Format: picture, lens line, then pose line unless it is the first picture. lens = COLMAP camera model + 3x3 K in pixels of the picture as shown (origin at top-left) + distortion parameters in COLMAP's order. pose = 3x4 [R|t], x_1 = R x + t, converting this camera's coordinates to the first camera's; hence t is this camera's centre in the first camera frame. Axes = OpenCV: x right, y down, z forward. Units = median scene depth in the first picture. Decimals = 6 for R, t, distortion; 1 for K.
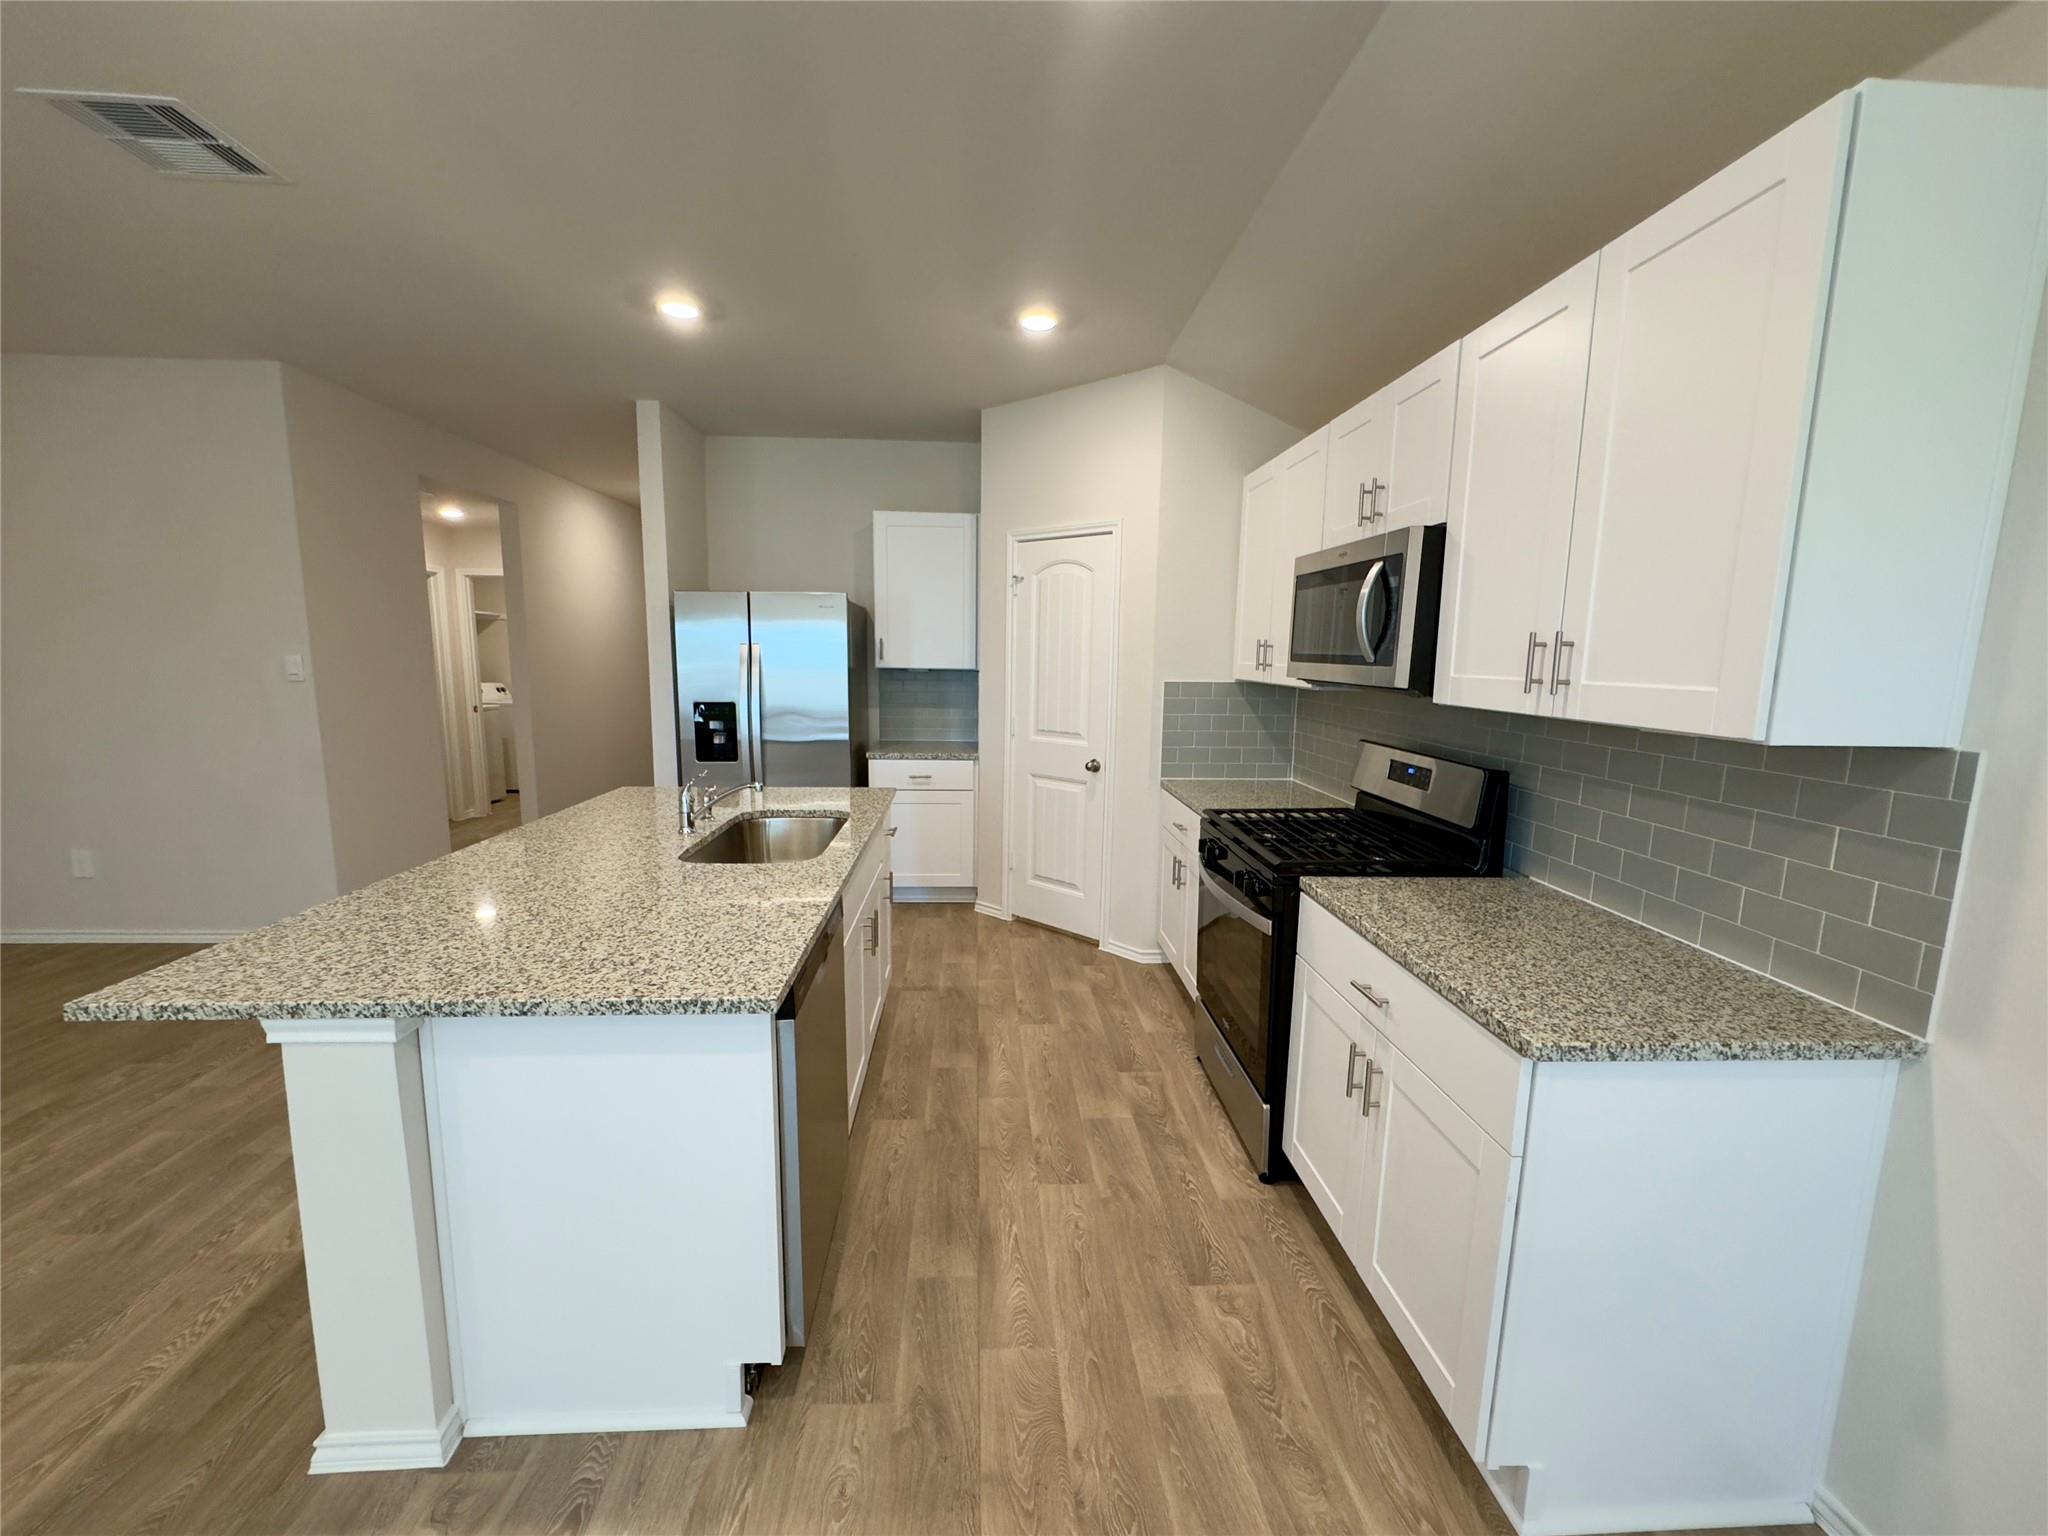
lens RADIAL K [[819.8, 0, 1026.0], [0, 819.8, 766.0], [0, 0, 1]] dist [-0.005219, 0.000503]
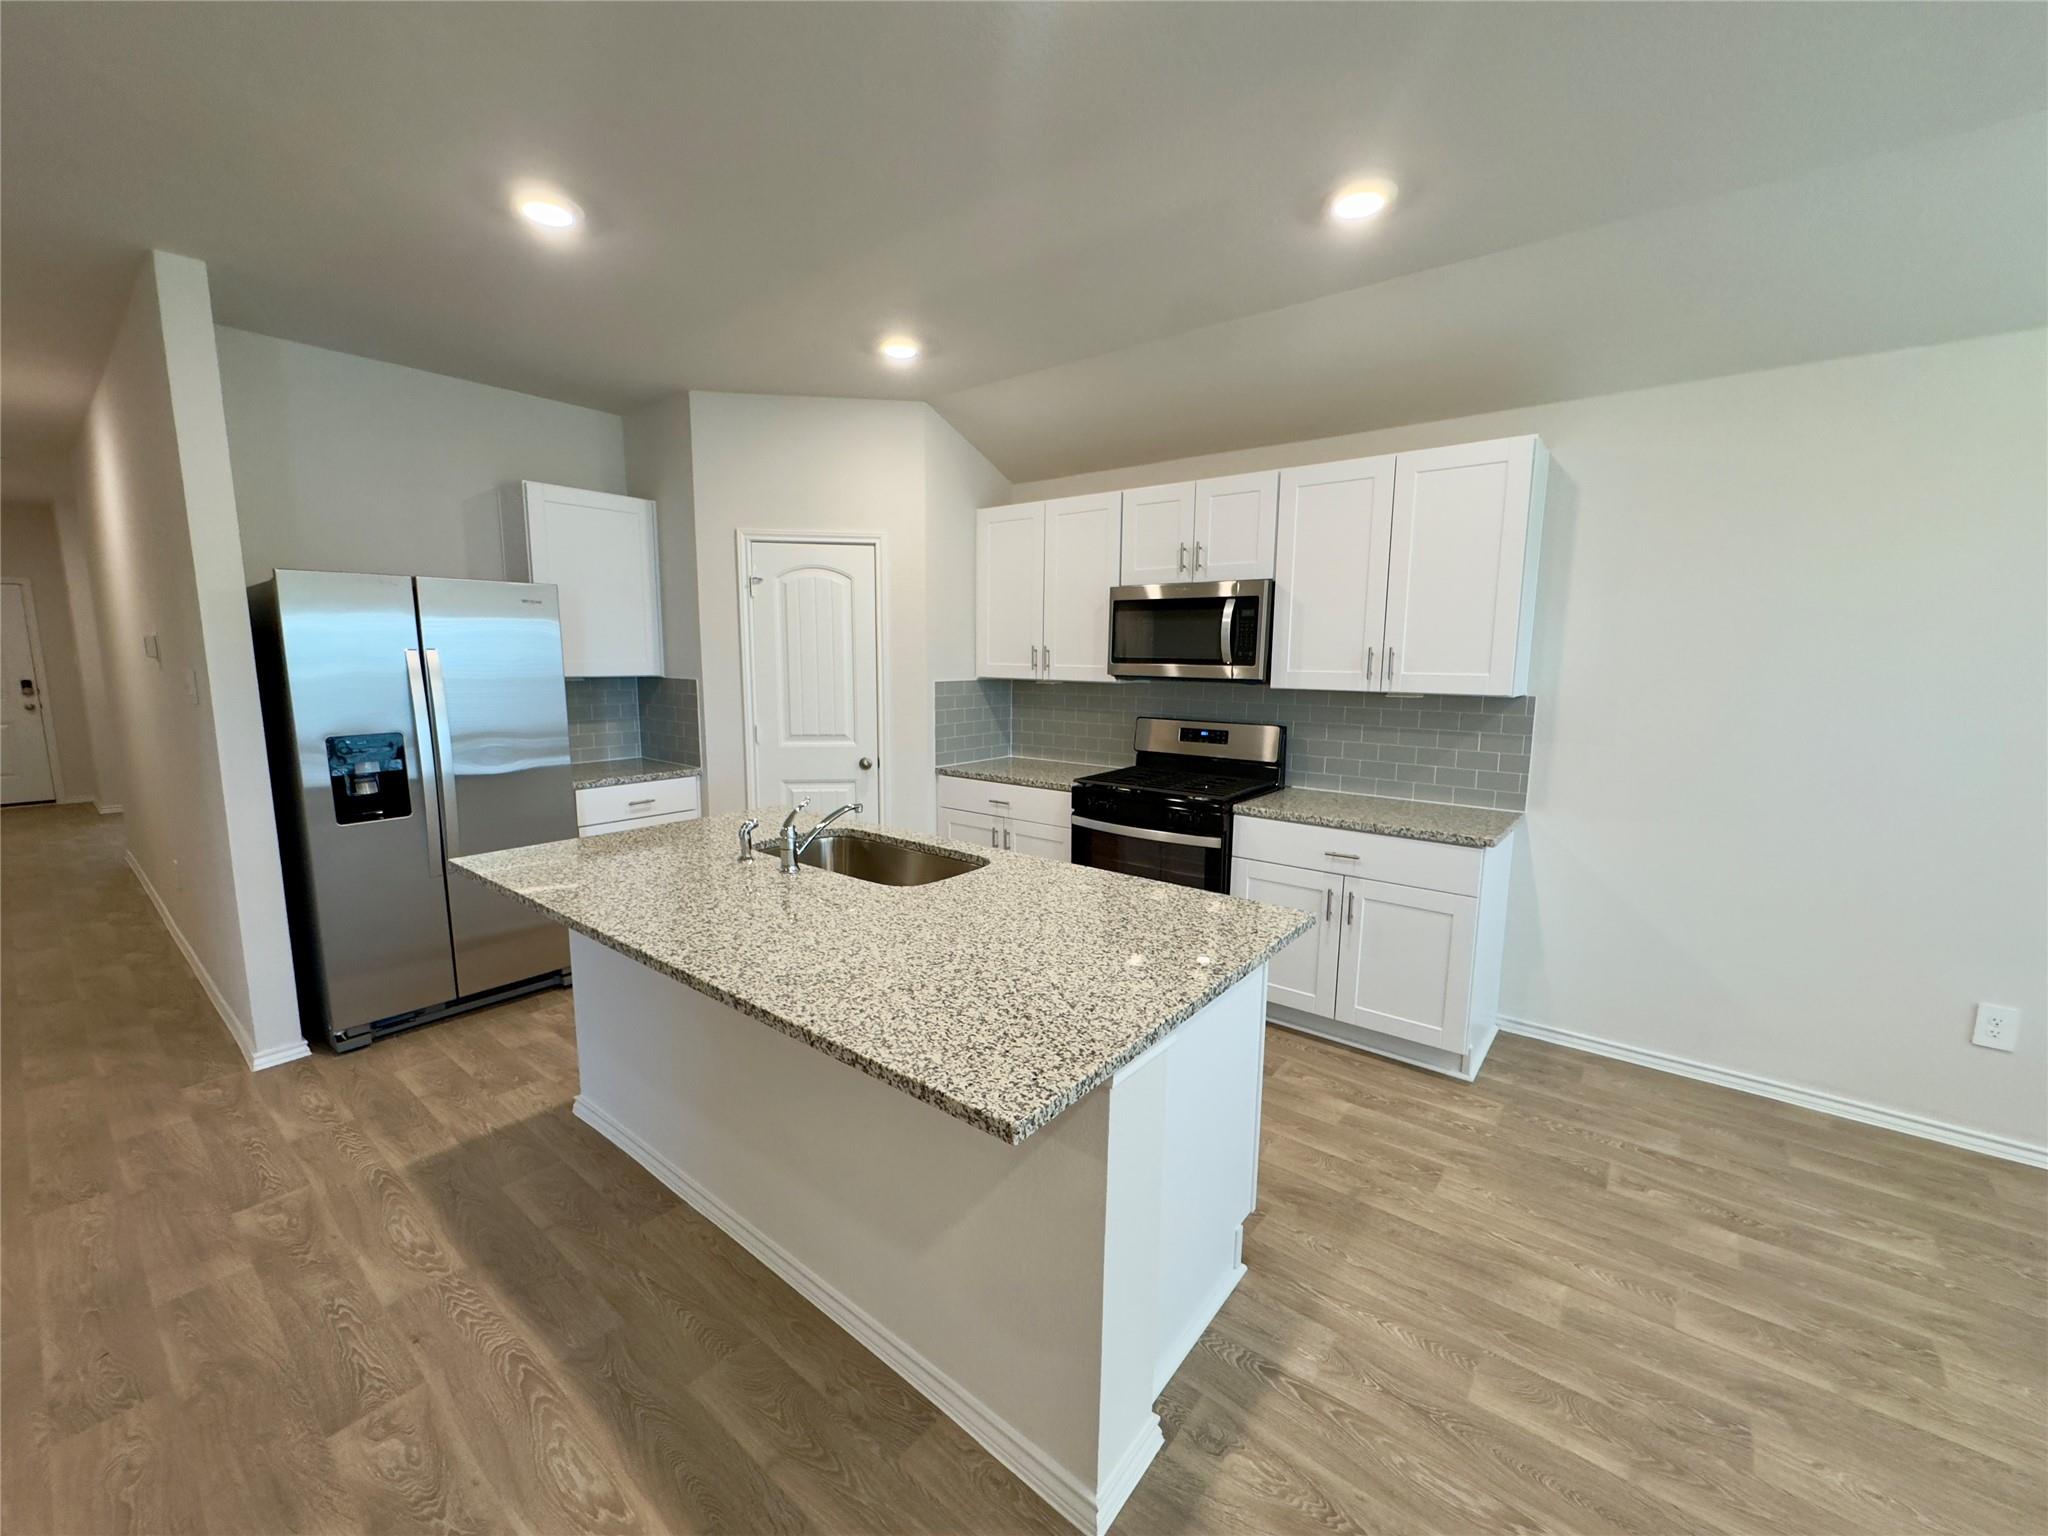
lens RADIAL K [[819.8, 0, 1017.4], [0, 819.8, 766.9], [0, 0, 1]] dist [-0.005219, 0.000503]
pose [[0.667251, -0.111925, 0.736375, -0.793128], [0.105583, 0.992875, 0.055240, -0.047237], [-0.737312, 0.040890, 0.674314, 0.200938]]
